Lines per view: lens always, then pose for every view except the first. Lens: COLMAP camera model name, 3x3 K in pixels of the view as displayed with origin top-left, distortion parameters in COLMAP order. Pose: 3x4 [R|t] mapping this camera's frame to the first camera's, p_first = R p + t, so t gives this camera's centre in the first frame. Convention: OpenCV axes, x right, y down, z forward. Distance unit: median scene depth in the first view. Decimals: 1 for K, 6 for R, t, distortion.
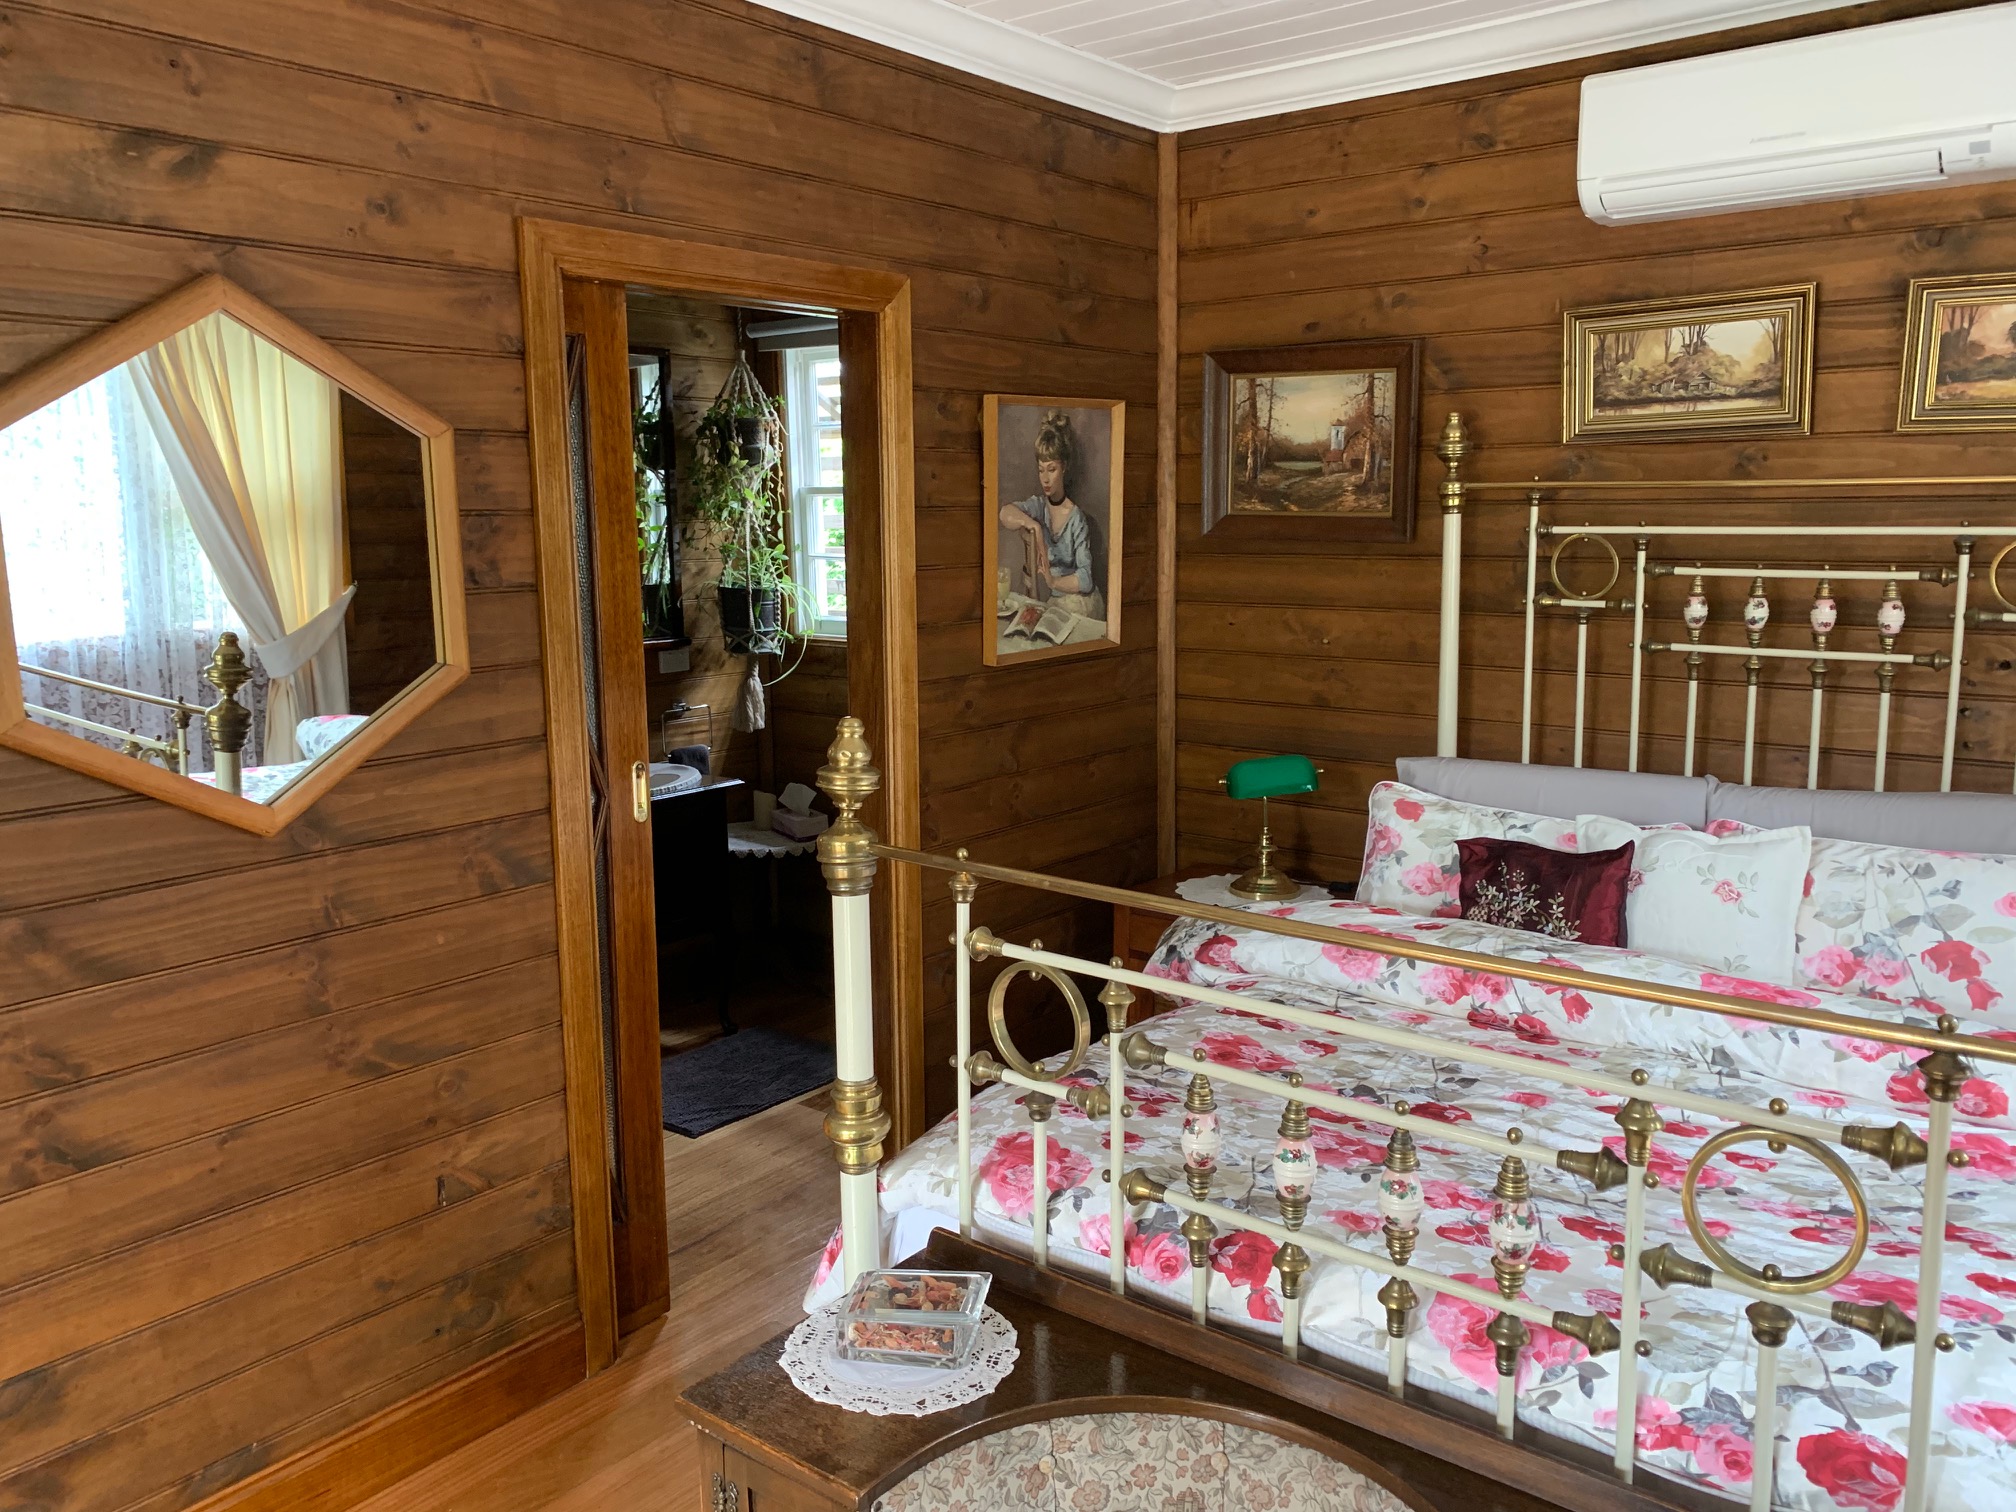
lens RADIAL K [[1537.7, 0, 1019.5], [0, 1537.7, 746.3], [0, 0, 1]] dist [0.045375, -0.020628]
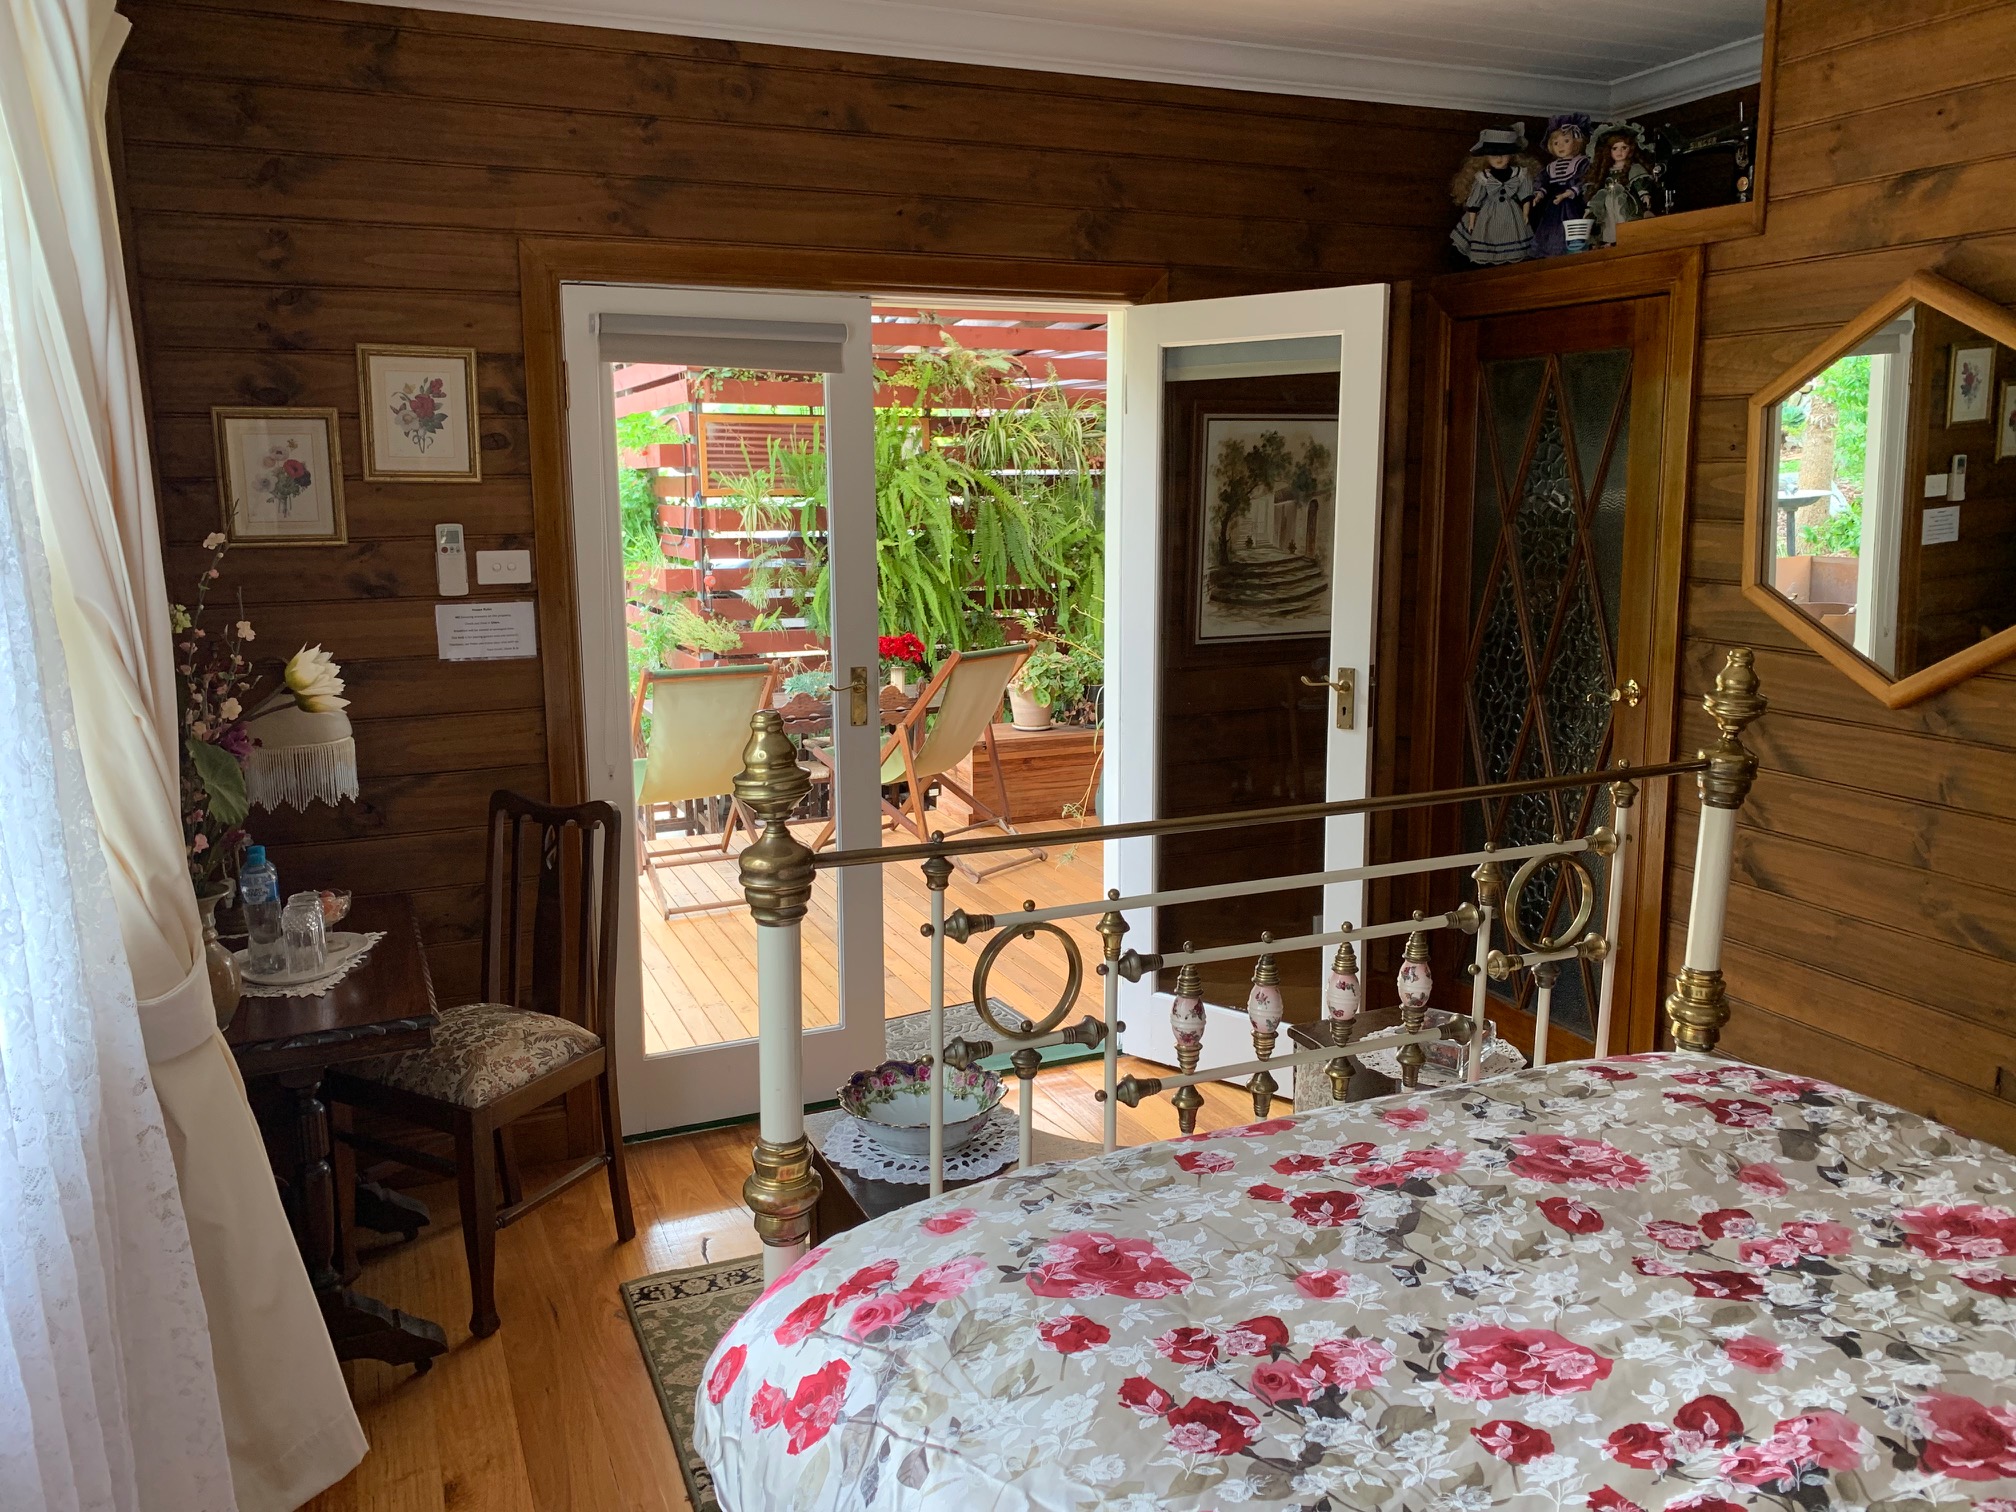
lens RADIAL K [[1537.7, 0, 1005.2], [0, 1537.7, 757.0], [0, 0, 1]] dist [0.045375, -0.020628]
pose [[-0.463203, 0.177610, -0.868273, 1.033684], [-0.128356, 0.955939, 0.264017, -0.157314], [0.876908, 0.233741, -0.419996, 0.952951]]
